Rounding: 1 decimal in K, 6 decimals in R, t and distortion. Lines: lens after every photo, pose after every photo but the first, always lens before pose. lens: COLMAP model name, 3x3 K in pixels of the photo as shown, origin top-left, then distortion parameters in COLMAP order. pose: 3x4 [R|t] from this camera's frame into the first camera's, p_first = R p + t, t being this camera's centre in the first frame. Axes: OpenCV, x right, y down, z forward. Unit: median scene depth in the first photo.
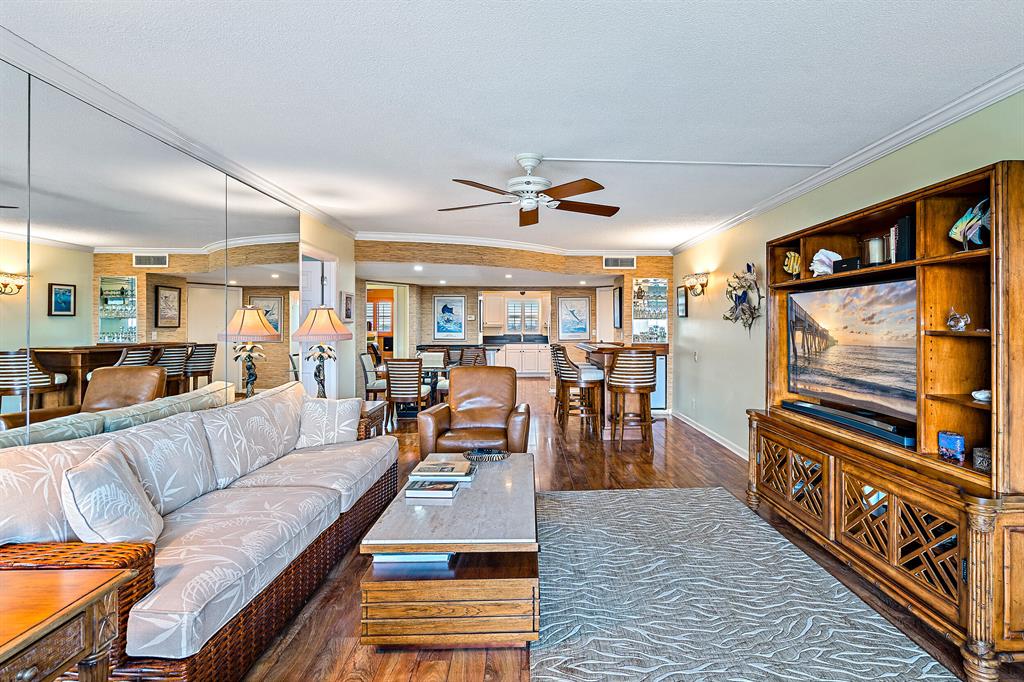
lens RADIAL K [[465.8, 0, 512.0], [0, 465.8, 341.0], [0, 0, 1]] dist [-0.002189, 0.000007]
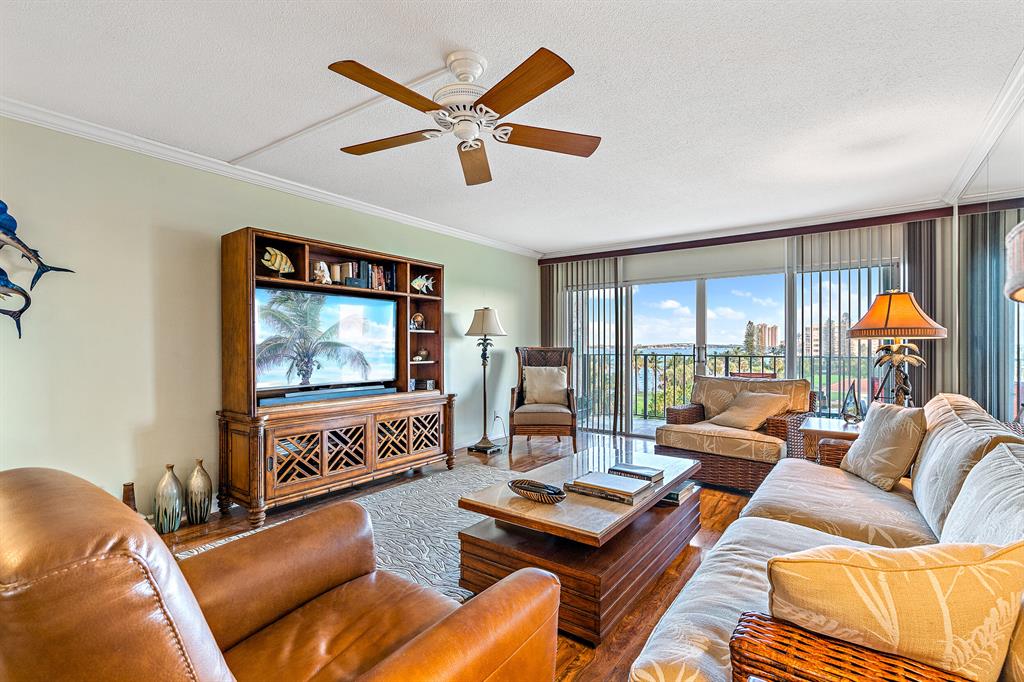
lens RADIAL K [[465.8, 0, 512.0], [0, 465.8, 341.0], [0, 0, 1]] dist [-0.002189, 0.000007]
pose [[-0.820705, -0.004924, 0.571332, -0.597434], [0.005135, 0.999859, 0.015993, 0.010613], [-0.571330, 0.016059, -0.820563, 1.978251]]
